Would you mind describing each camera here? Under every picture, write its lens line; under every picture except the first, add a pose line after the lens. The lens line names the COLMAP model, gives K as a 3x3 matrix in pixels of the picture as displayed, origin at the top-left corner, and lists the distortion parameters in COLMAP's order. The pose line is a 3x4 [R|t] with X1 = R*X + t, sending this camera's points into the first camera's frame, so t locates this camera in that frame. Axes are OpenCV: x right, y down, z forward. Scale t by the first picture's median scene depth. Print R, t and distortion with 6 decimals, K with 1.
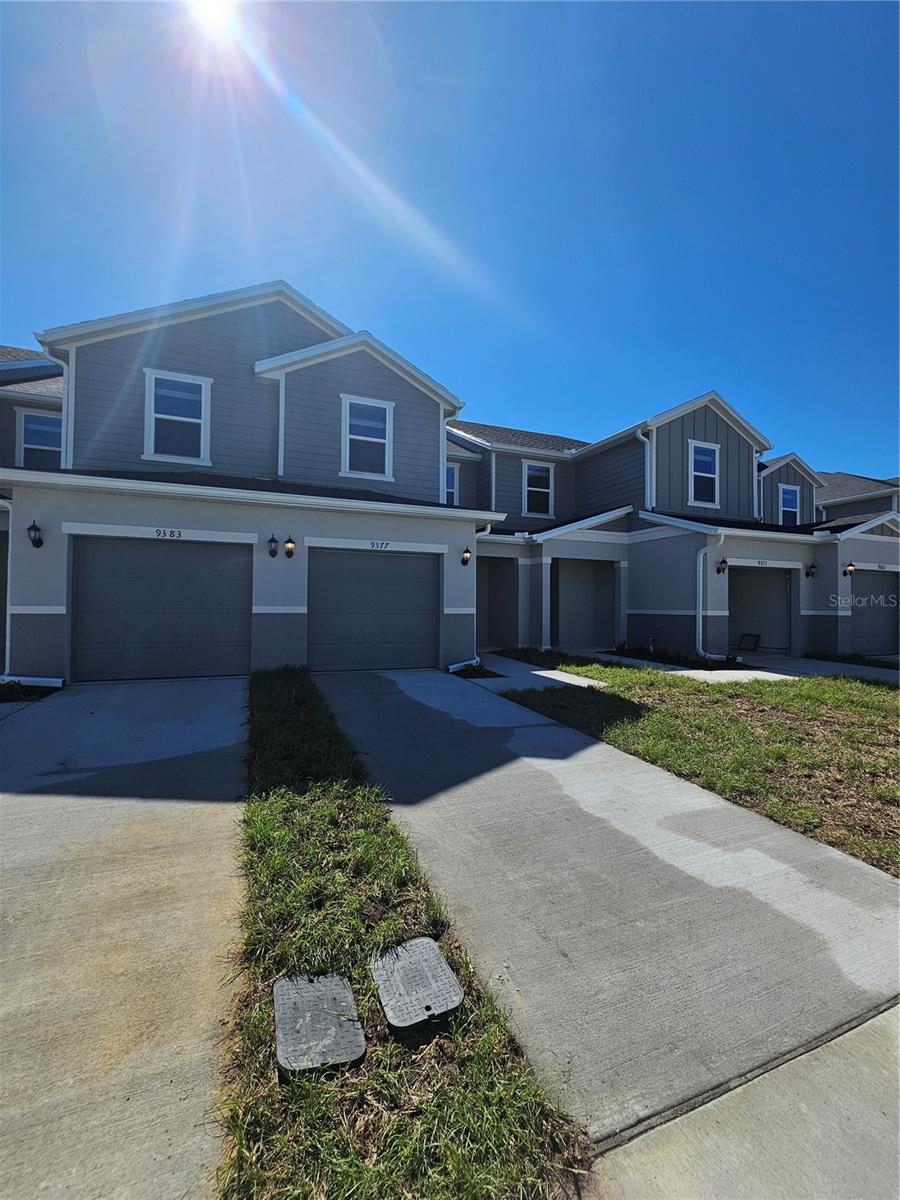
lens RADIAL K [[489.5, 0, 450.0], [0, 489.5, 600.0], [0, 0, 1]] dist [0.002158, -0.000097]
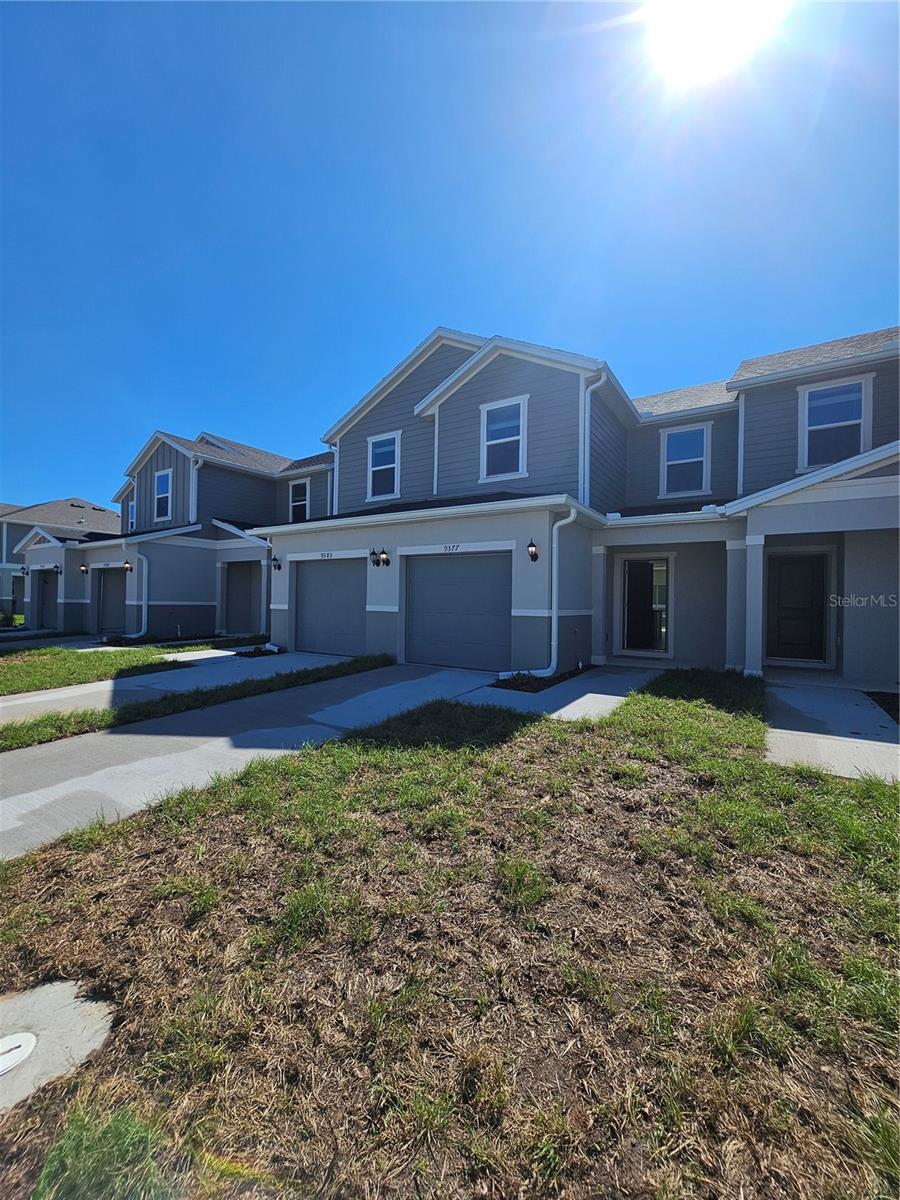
lens RADIAL K [[484.7, 0, 446.5], [0, 484.7, 604.7], [0, 0, 1]] dist [-0.002225, -0.000274]
pose [[0.573135, 0.008744, -0.819415, 0.594712], [0.003269, 0.999911, 0.012957, -0.003411], [0.819455, -0.010105, 0.573055, 0.330265]]
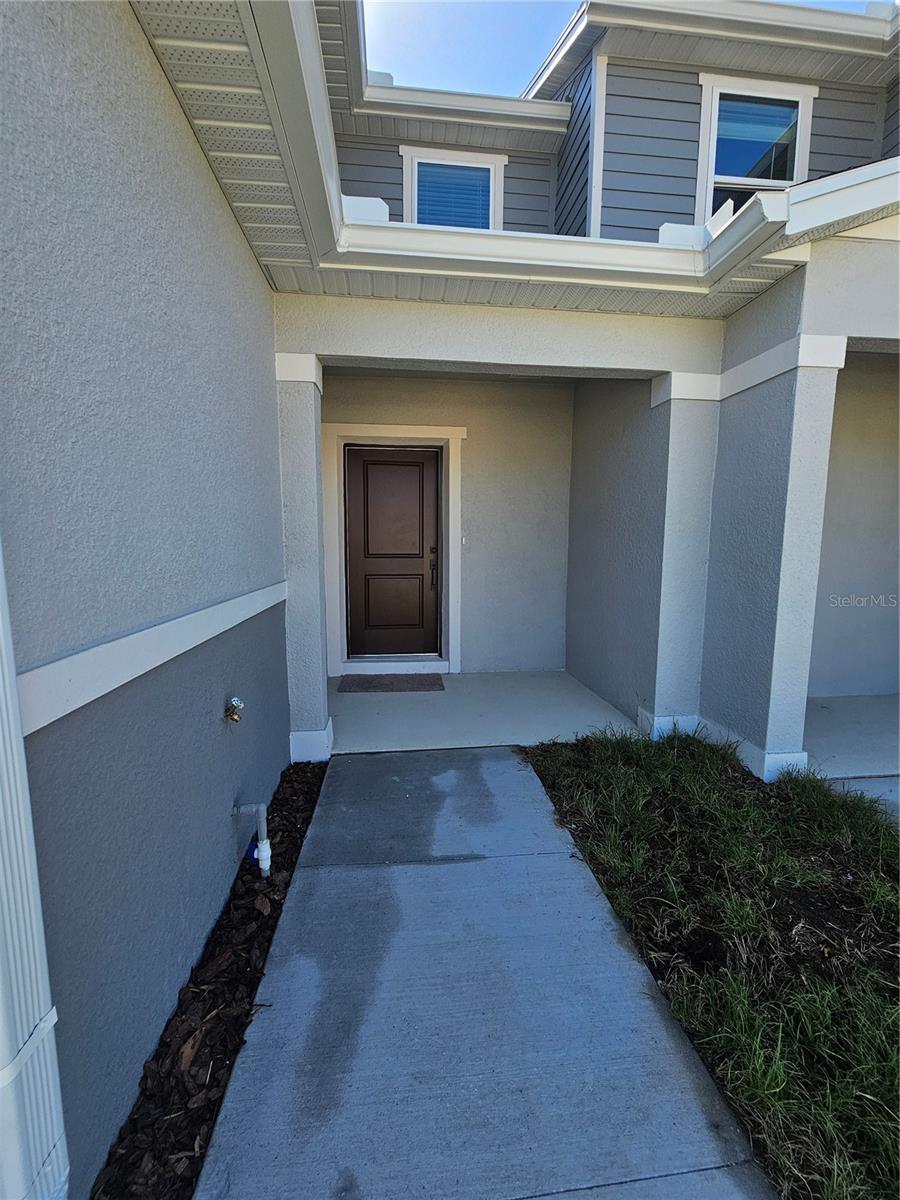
lens RADIAL K [[484.7, 0, 446.5], [0, 484.7, 604.7], [0, 0, 1]] dist [-0.002225, -0.000274]
pose [[0.959539, 0.031098, -0.279852, 0.127120], [0.007069, 0.990909, 0.134351, -0.005105], [0.281486, -0.130893, 0.950596, 0.893029]]
